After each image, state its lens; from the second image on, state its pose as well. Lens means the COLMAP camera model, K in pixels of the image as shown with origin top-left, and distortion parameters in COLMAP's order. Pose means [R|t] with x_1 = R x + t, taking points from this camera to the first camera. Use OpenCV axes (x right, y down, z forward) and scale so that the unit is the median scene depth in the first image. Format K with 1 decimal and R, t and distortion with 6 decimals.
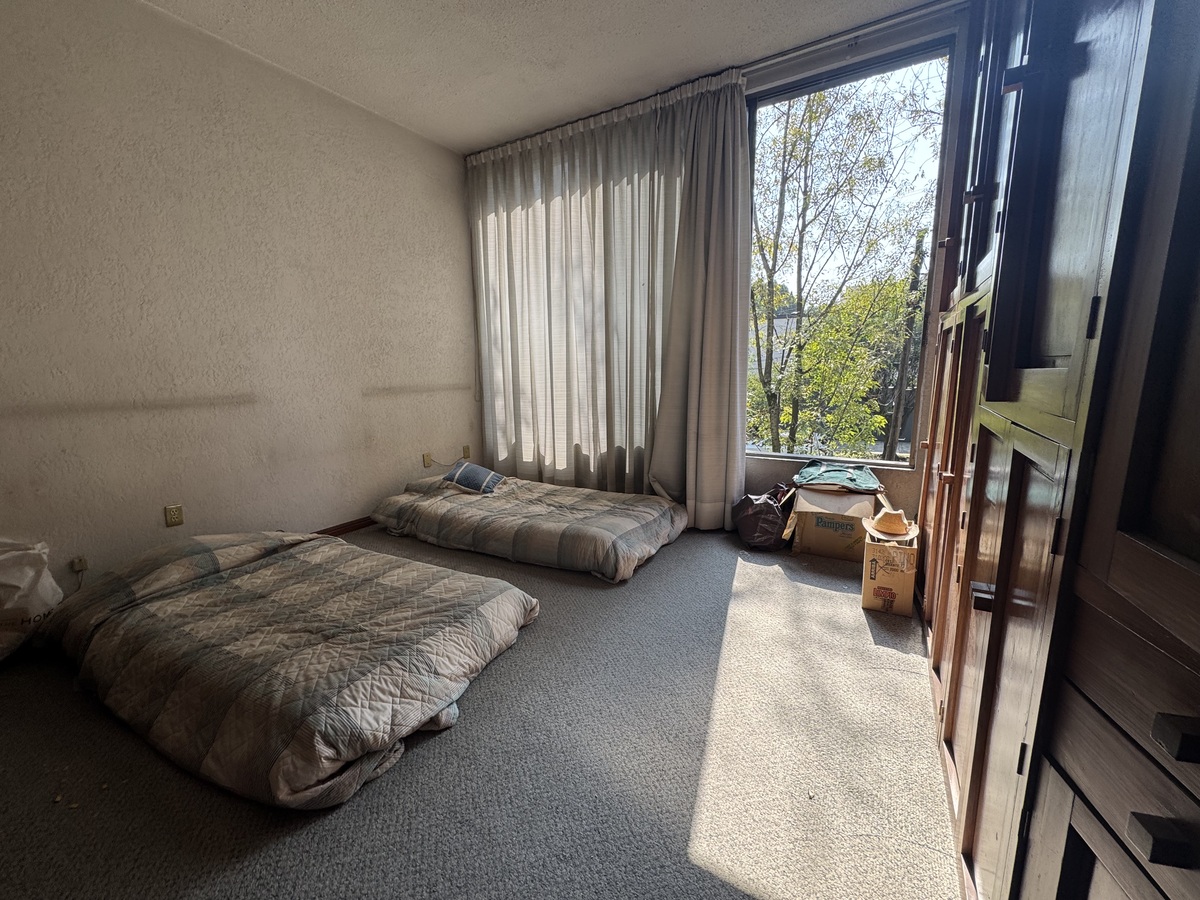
lens RADIAL K [[481.3, 0, 600.0], [0, 481.3, 450.0], [0, 0, 1]] dist [-0.000386, -0.000049]
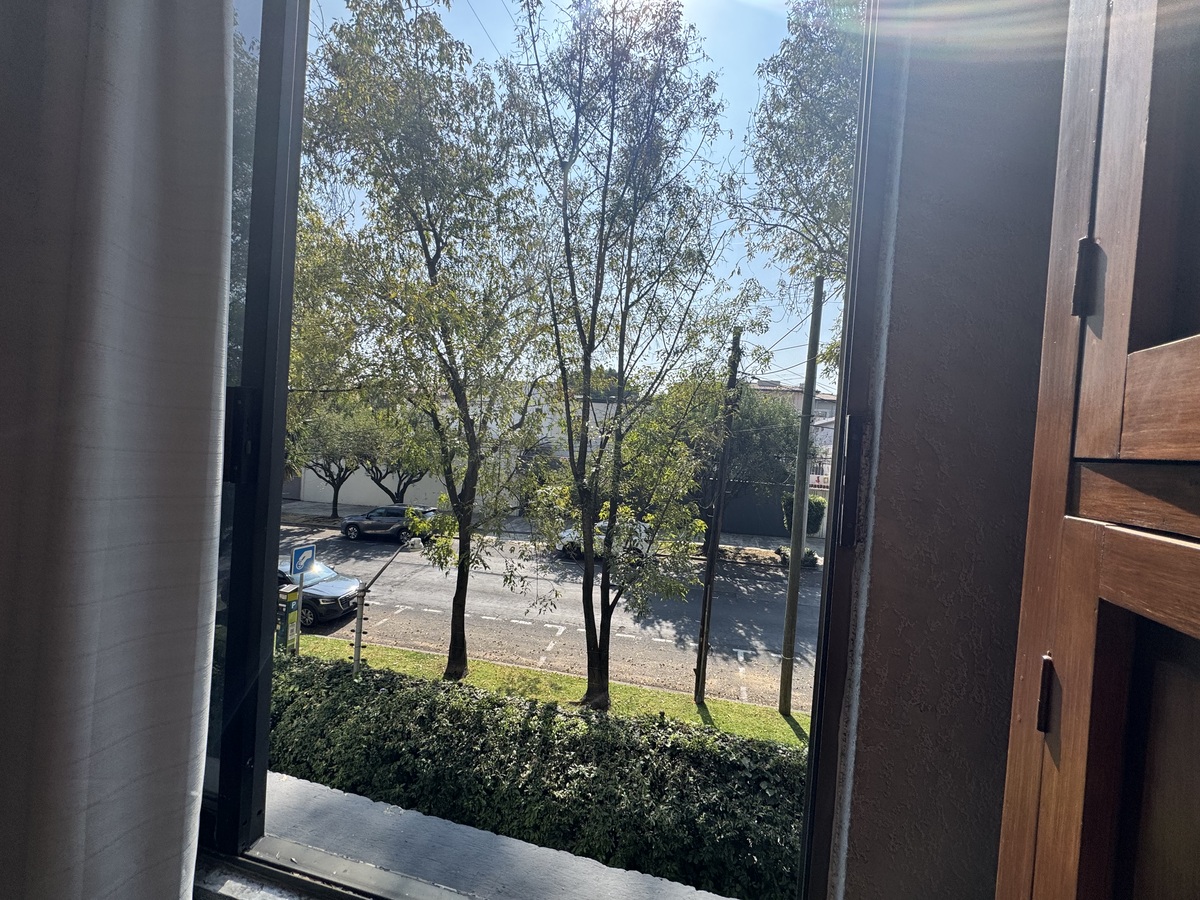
lens RADIAL K [[481.3, 0, 600.0], [0, 481.3, 450.0], [0, 0, 1]] dist [-0.000386, -0.000049]
pose [[0.947740, 0.076448, 0.309750, 0.120059], [-0.029325, 0.987631, -0.154027, -0.056325], [-0.317694, 0.136894, 0.938259, 0.205475]]
